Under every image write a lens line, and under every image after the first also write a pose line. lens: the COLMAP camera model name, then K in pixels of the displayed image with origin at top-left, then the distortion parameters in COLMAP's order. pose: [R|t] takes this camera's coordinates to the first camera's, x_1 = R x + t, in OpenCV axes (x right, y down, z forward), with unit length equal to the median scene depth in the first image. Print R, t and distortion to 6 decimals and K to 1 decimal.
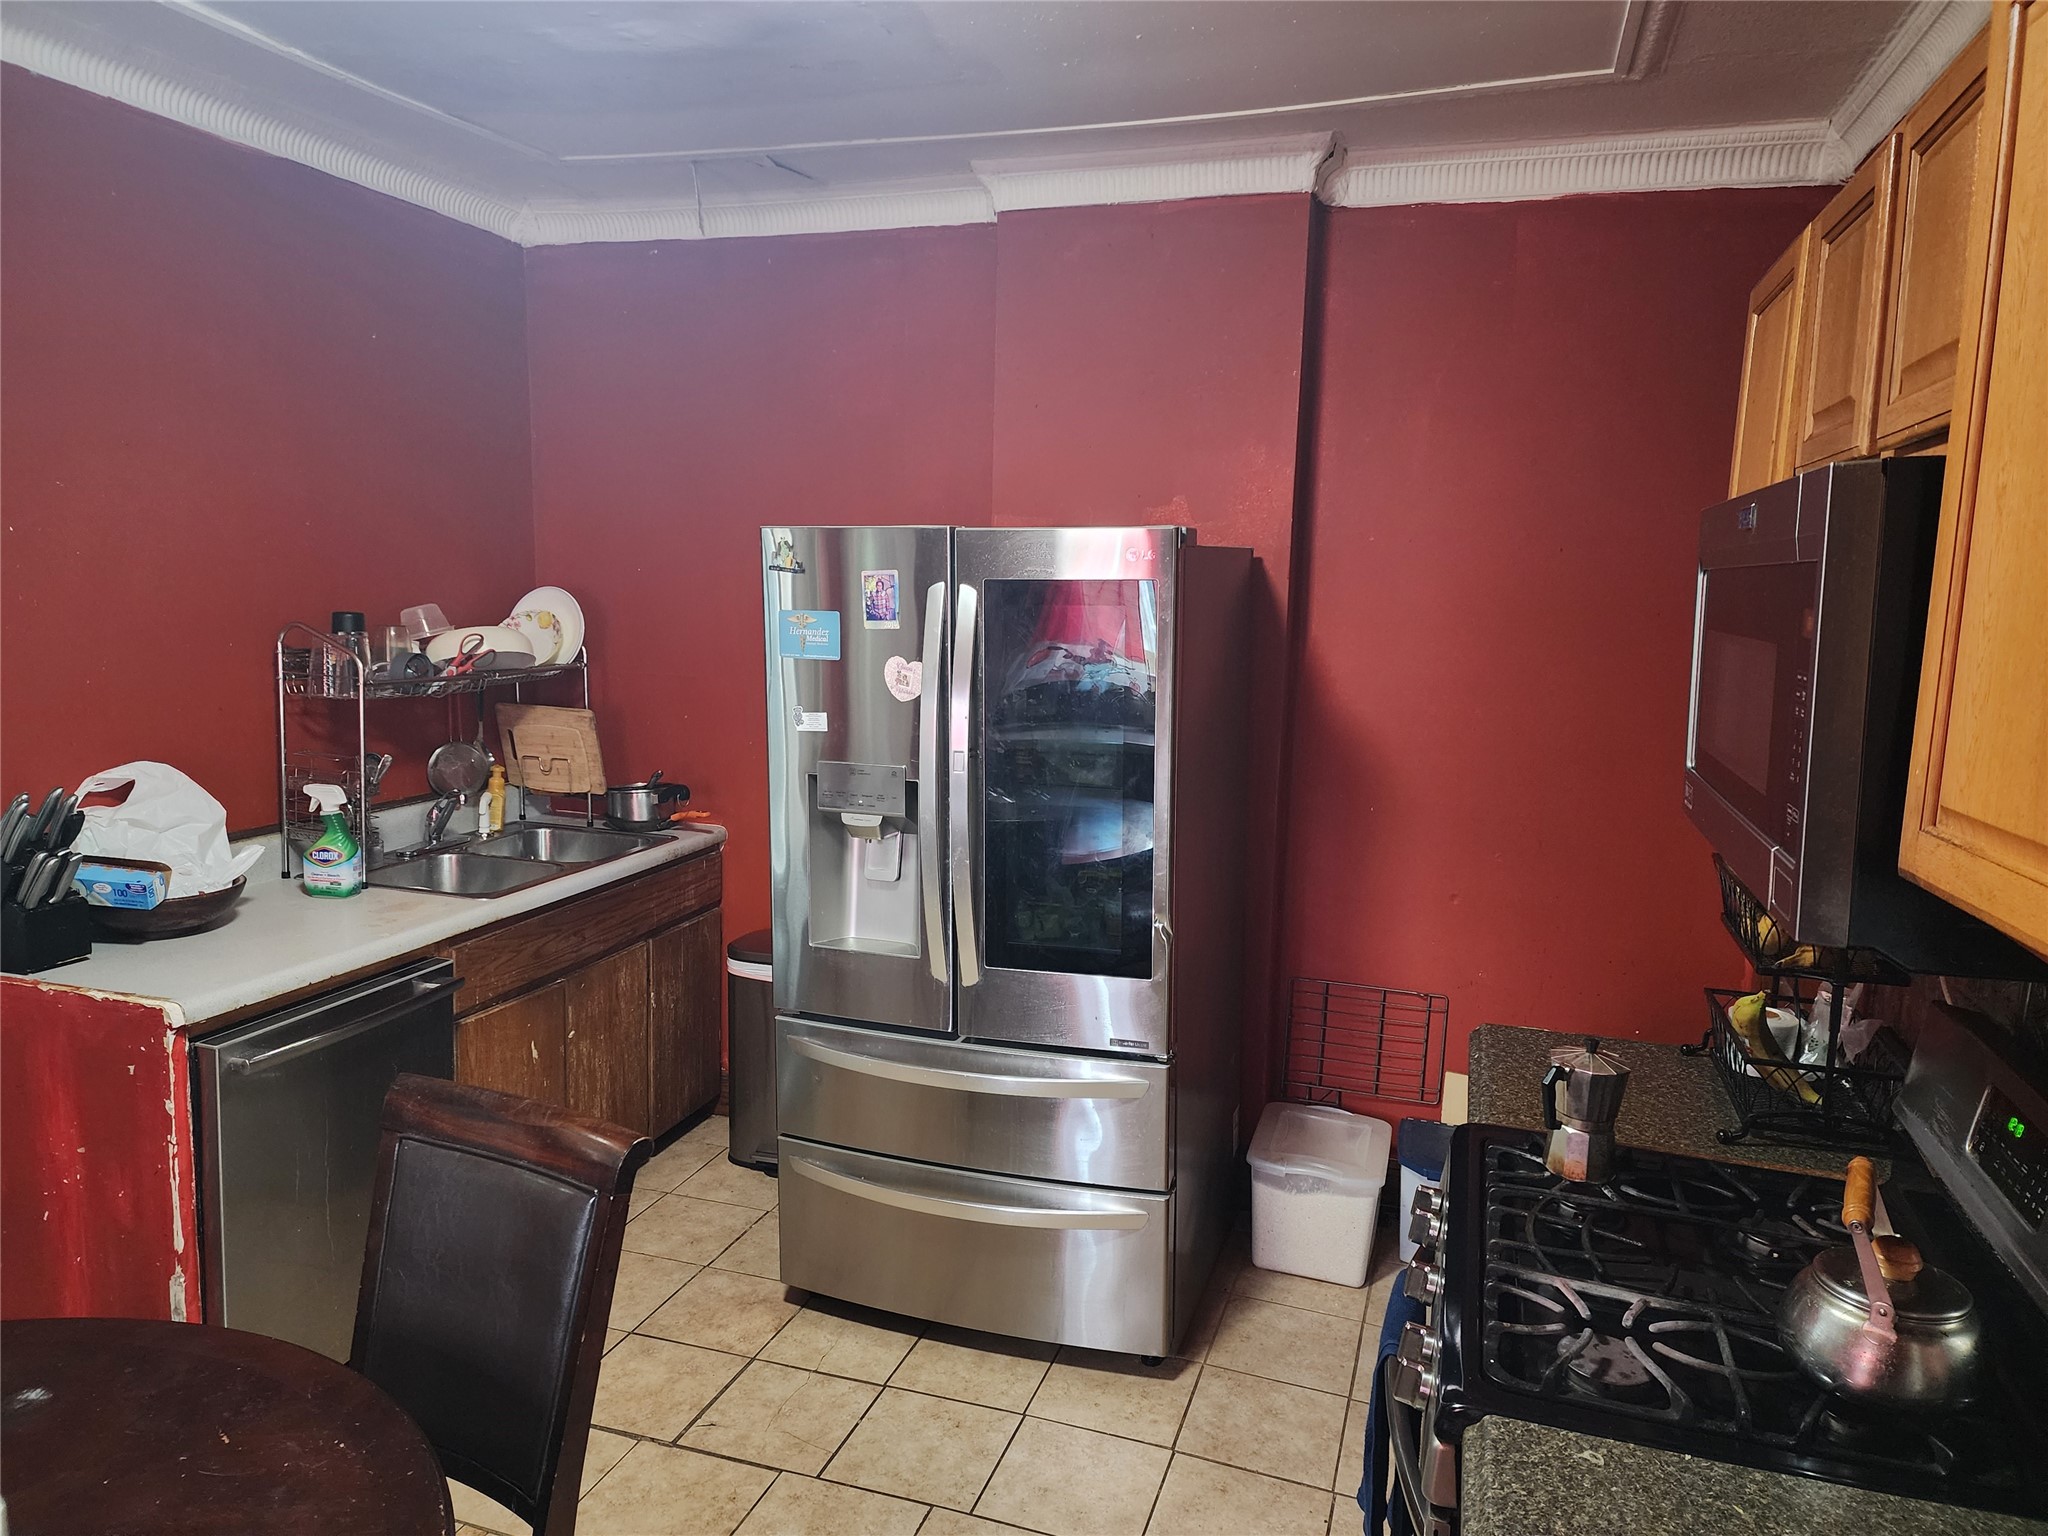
lens RADIAL K [[1365.4, 0, 1024.8], [0, 1365.4, 771.8], [0, 0, 1]] dist [0.077662, -0.069369]
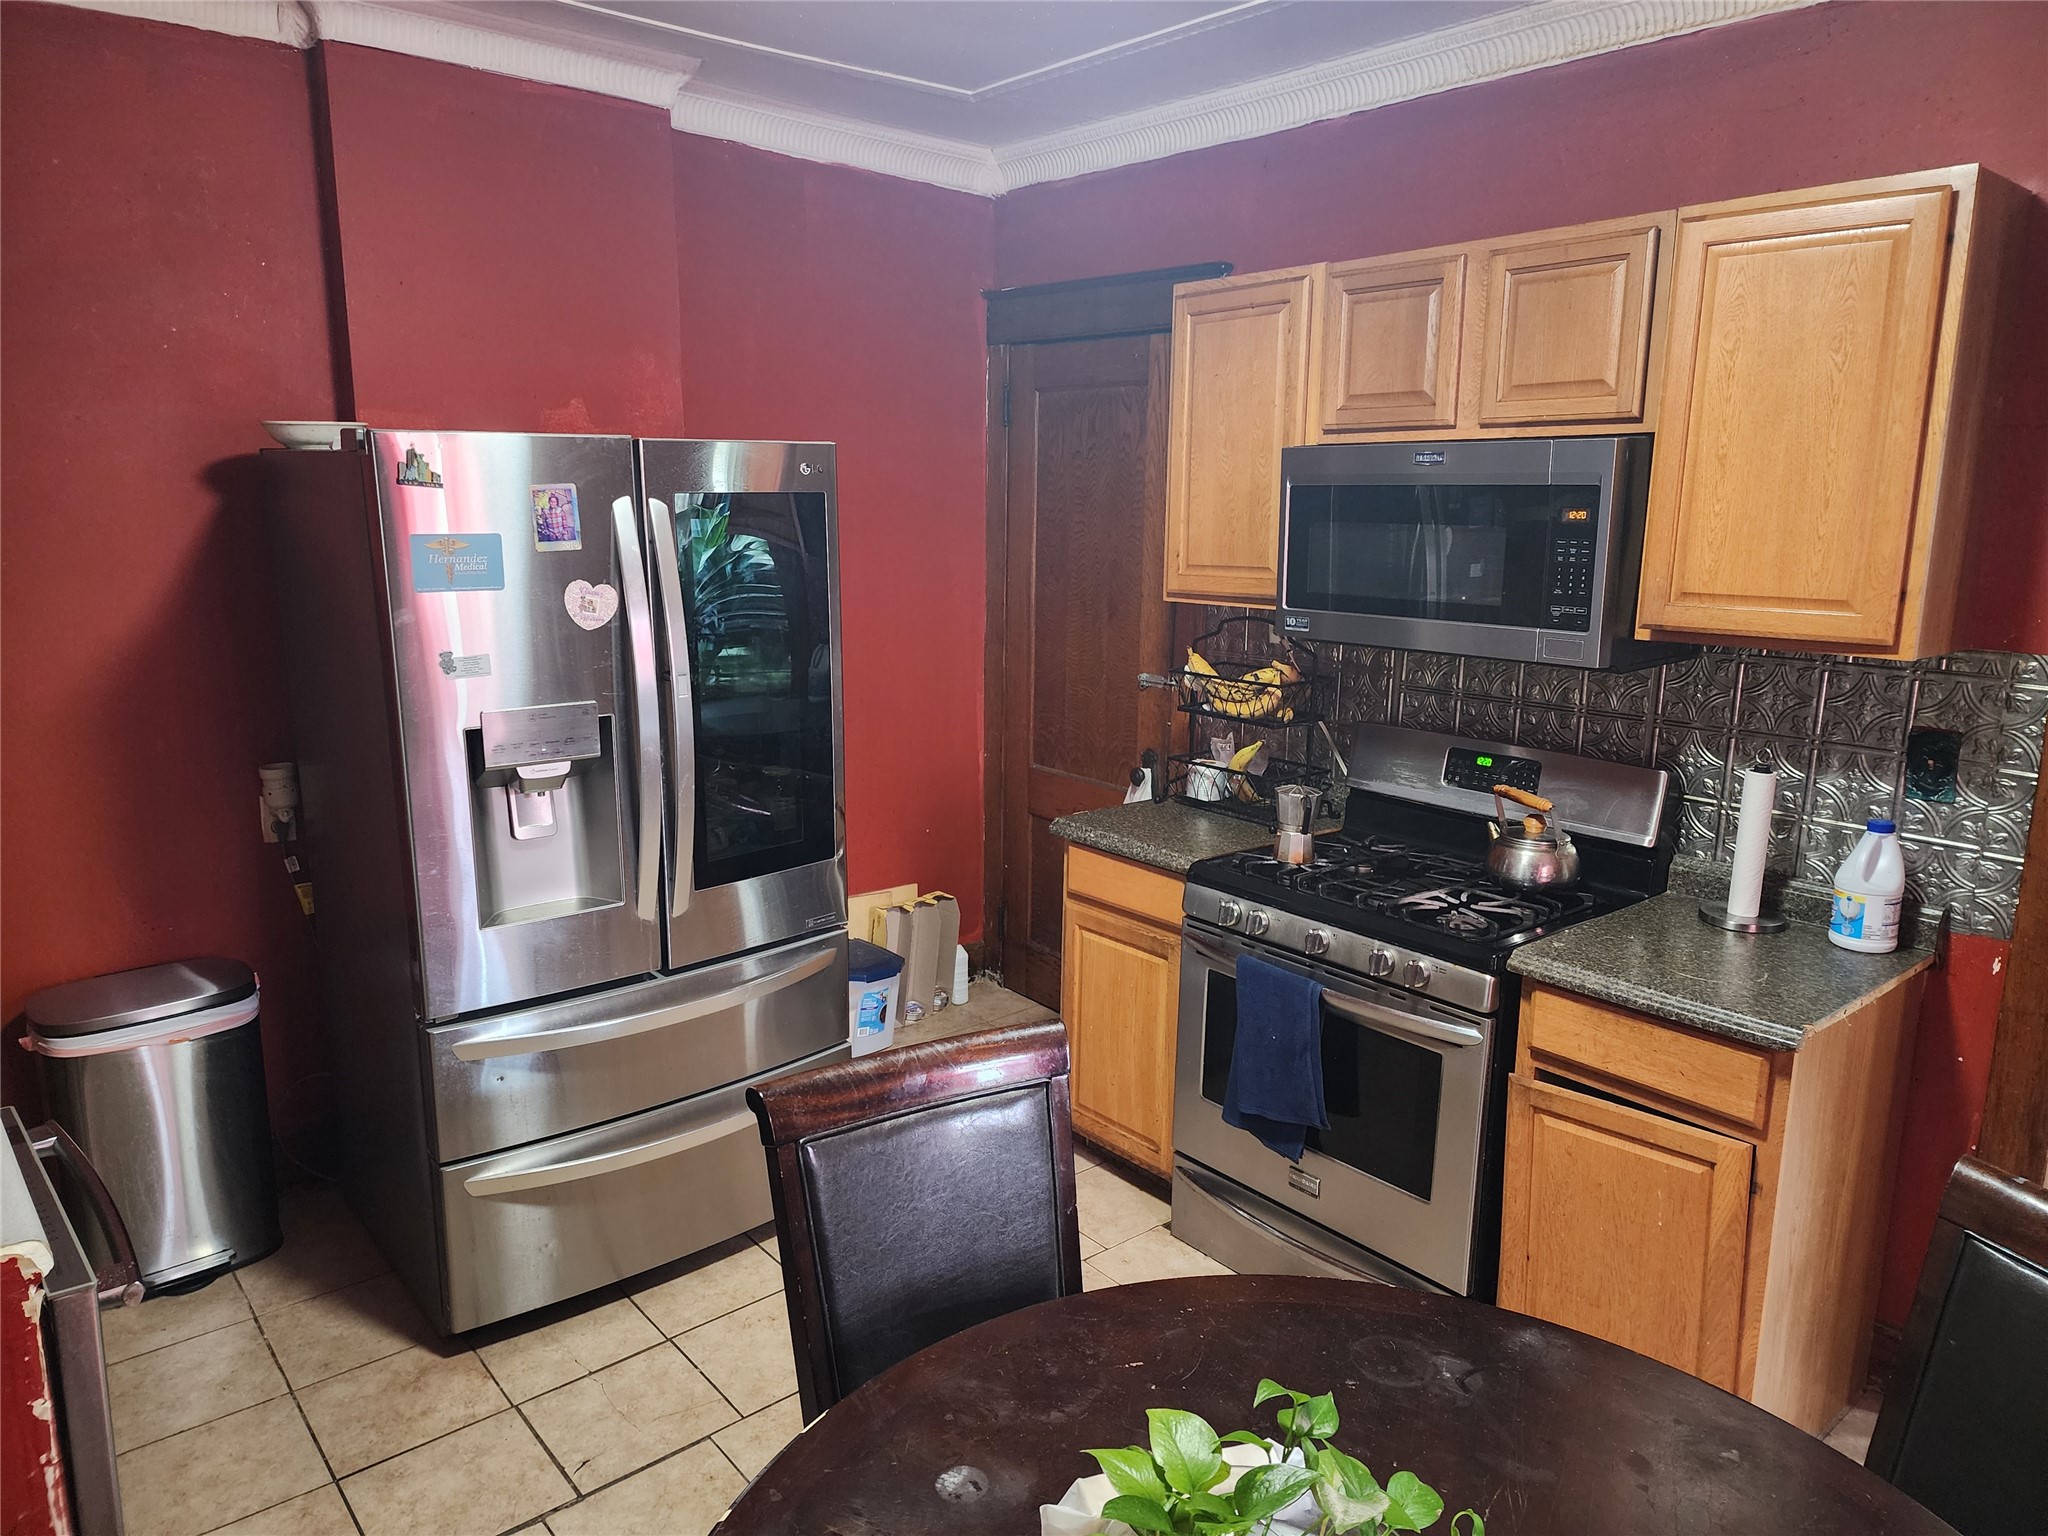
lens RADIAL K [[1365.4, 0, 1010.4], [0, 1365.4, 780.0], [0, 0, 1]] dist [0.077662, -0.069369]
pose [[0.526883, -0.188869, 0.828687, -0.726120], [0.124416, 0.981634, 0.144623, -0.051631], [-0.840782, 0.026902, 0.540705, 0.275101]]
